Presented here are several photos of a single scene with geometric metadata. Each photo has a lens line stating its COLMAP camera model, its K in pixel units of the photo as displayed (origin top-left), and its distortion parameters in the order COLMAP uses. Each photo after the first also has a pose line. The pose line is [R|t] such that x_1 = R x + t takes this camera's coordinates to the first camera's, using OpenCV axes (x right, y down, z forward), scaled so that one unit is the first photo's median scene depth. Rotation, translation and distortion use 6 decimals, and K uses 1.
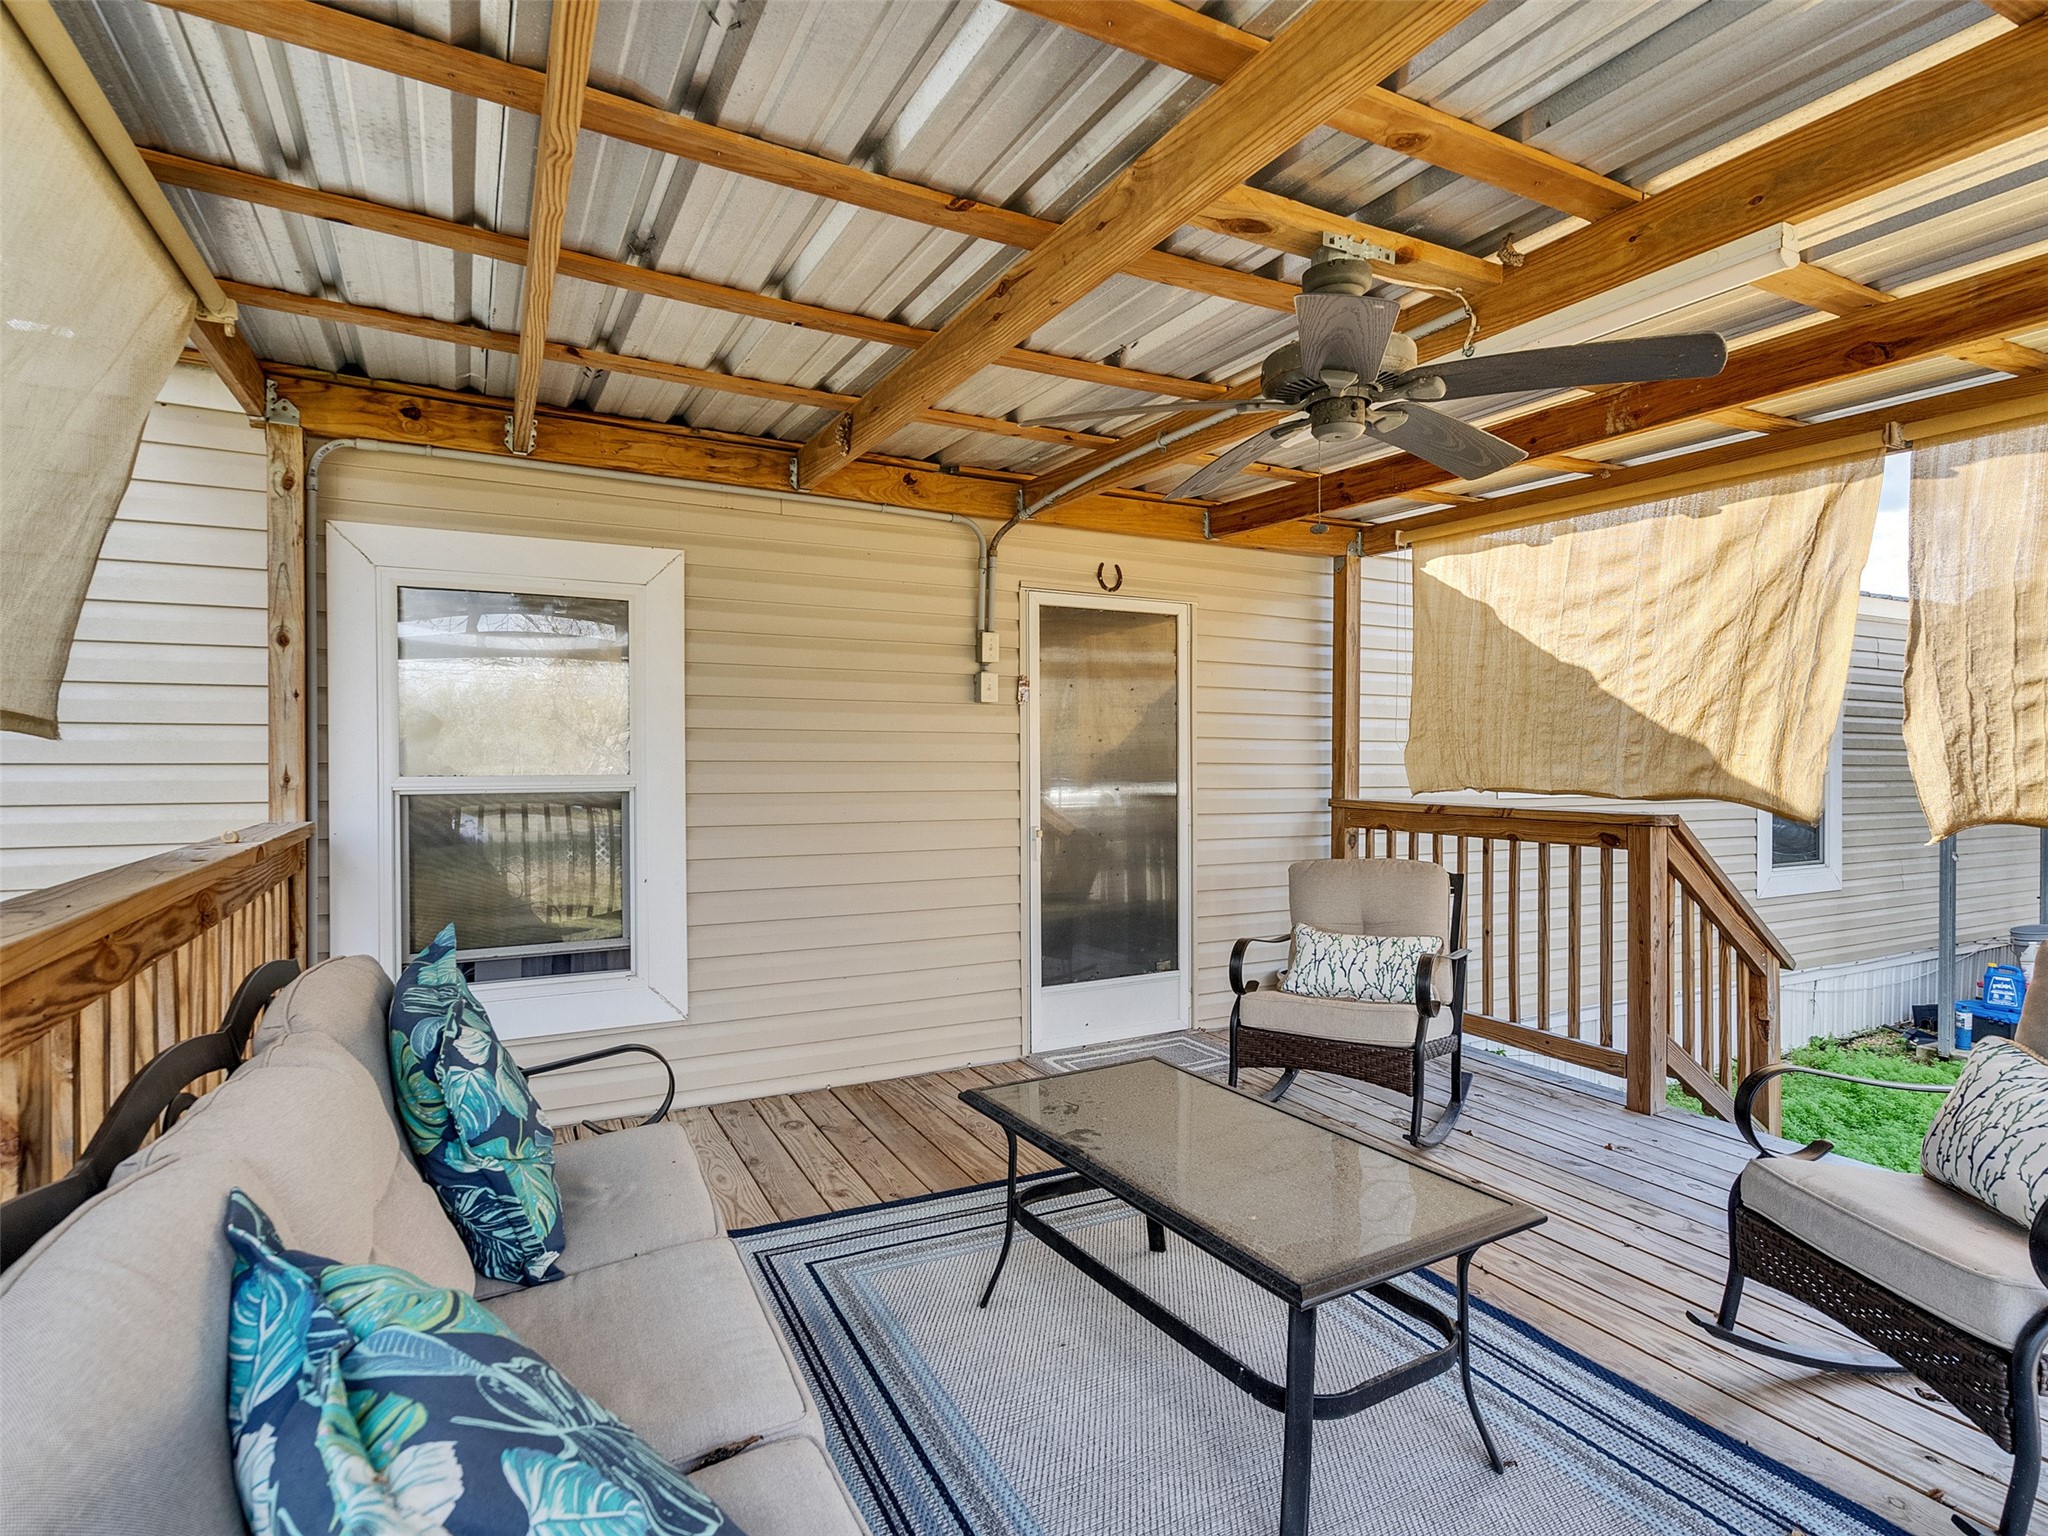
lens RADIAL K [[1050.8, 0, 1006.9], [0, 1050.8, 771.7], [0, 0, 1]] dist [-0.009594, 0.010678]
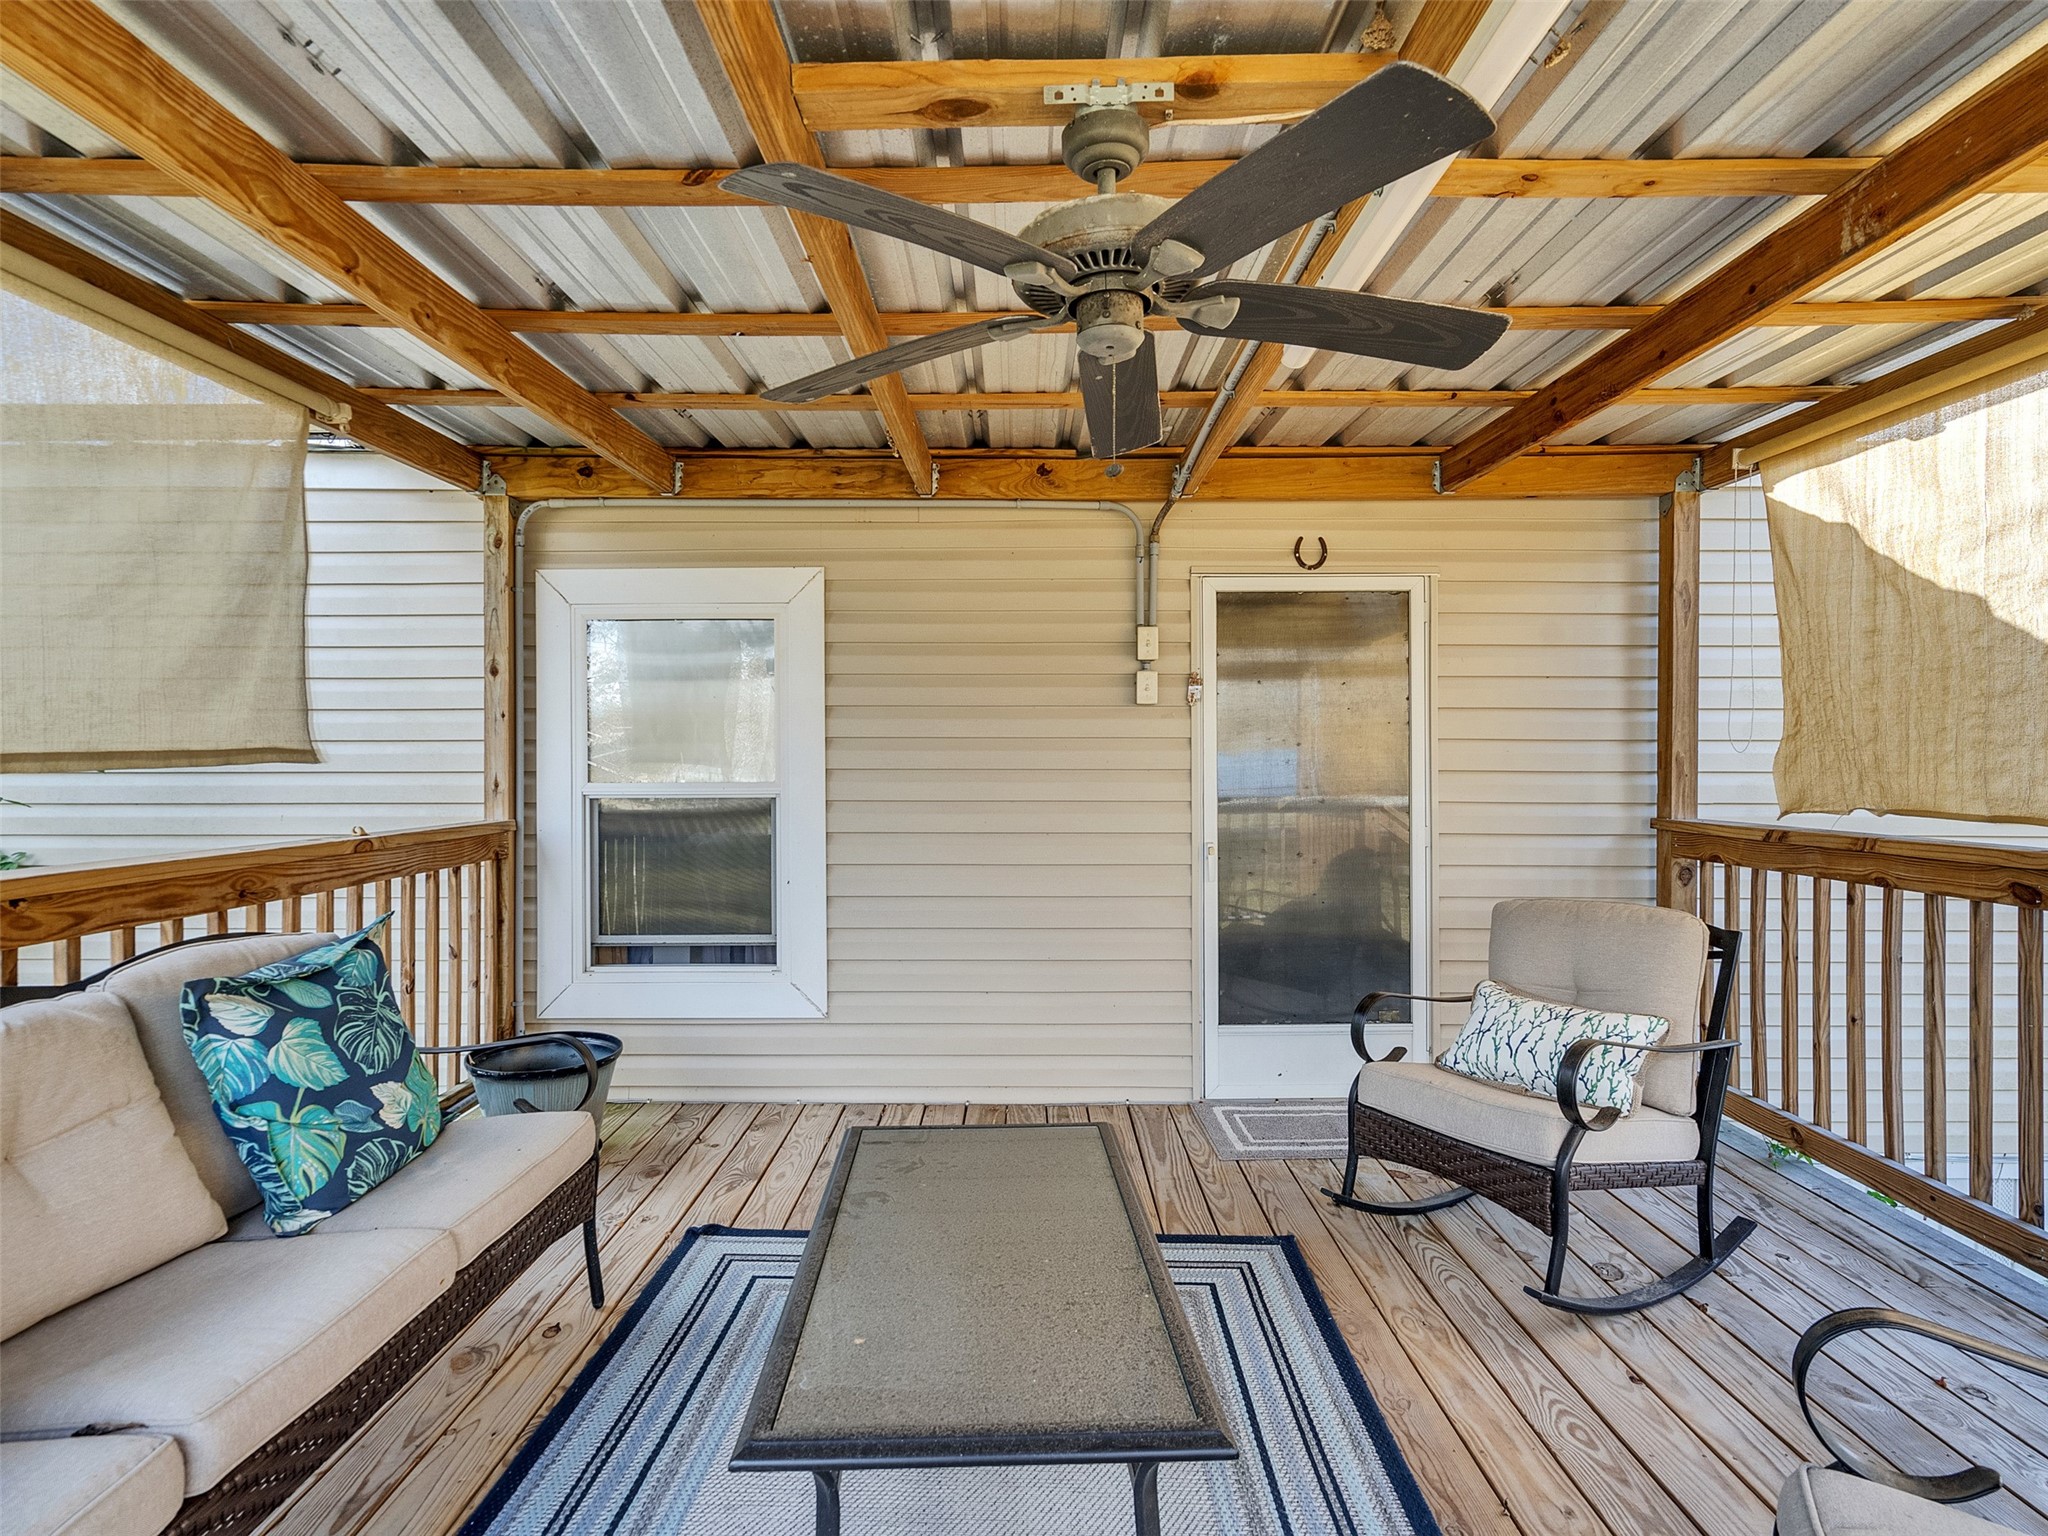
lens RADIAL K [[1050.8, 0, 1006.9], [0, 1050.8, 771.7], [0, 0, 1]] dist [-0.009594, 0.010678]
pose [[0.883534, 0.000954, -0.468365, 0.338943], [-0.003407, 0.999985, -0.004390, -0.003642], [0.468354, 0.005474, 0.883524, 0.162536]]
